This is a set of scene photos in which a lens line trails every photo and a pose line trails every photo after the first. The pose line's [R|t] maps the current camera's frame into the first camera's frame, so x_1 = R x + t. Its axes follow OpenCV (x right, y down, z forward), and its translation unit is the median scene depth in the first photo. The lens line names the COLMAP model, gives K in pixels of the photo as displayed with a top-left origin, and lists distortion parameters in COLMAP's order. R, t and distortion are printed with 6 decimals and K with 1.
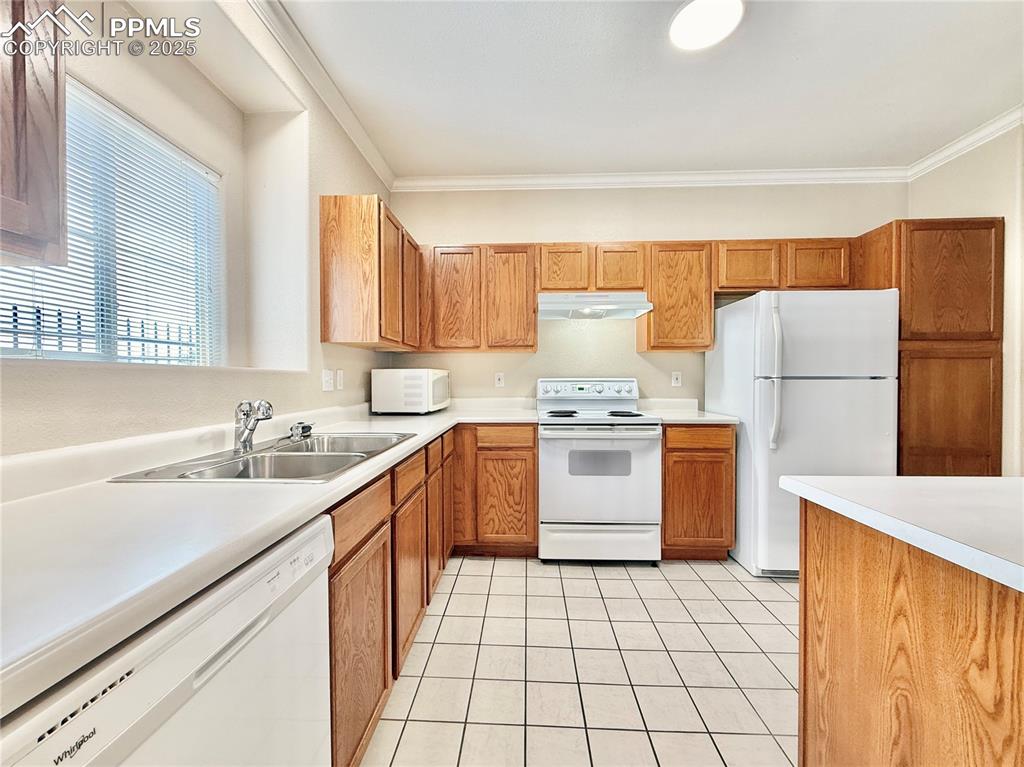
lens RADIAL K [[403.8, 0, 512.0], [0, 403.8, 383.5], [0, 0, 1]] dist [0.000370, 0.000139]
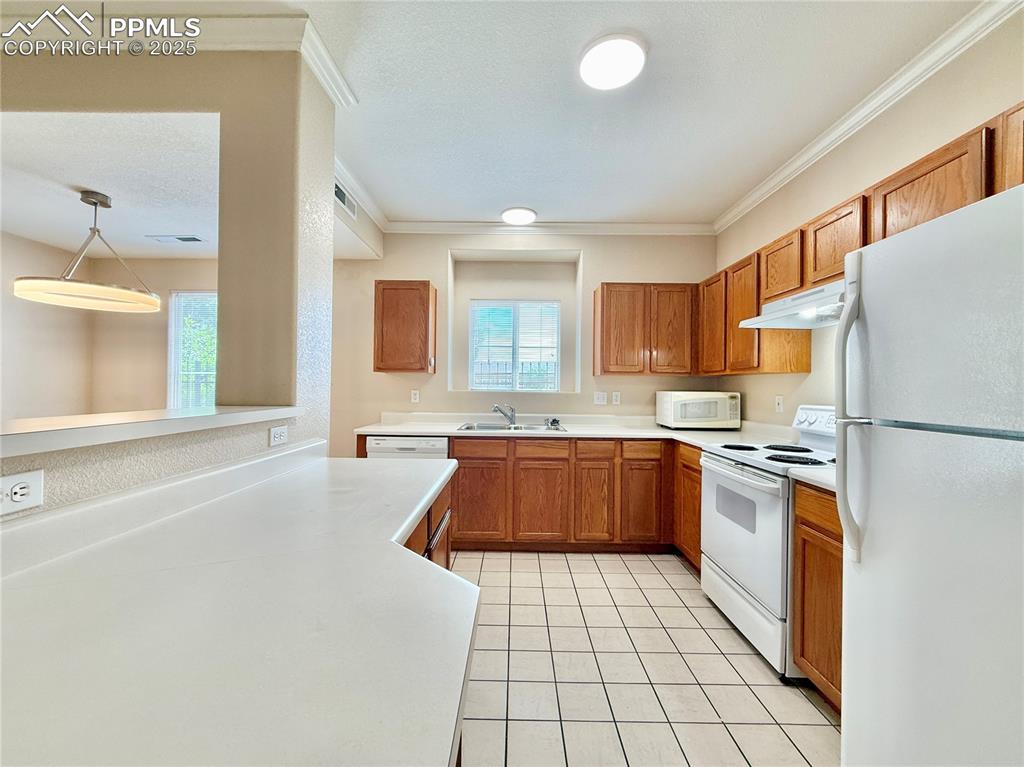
lens RADIAL K [[403.8, 0, 512.0], [0, 403.8, 383.5], [0, 0, 1]] dist [0.000370, 0.000139]
pose [[0.031207, -0.005183, -0.999500, 1.040656], [-0.026341, 0.999635, -0.006006, -0.042281], [0.999166, 0.026515, 0.031059, 0.503230]]
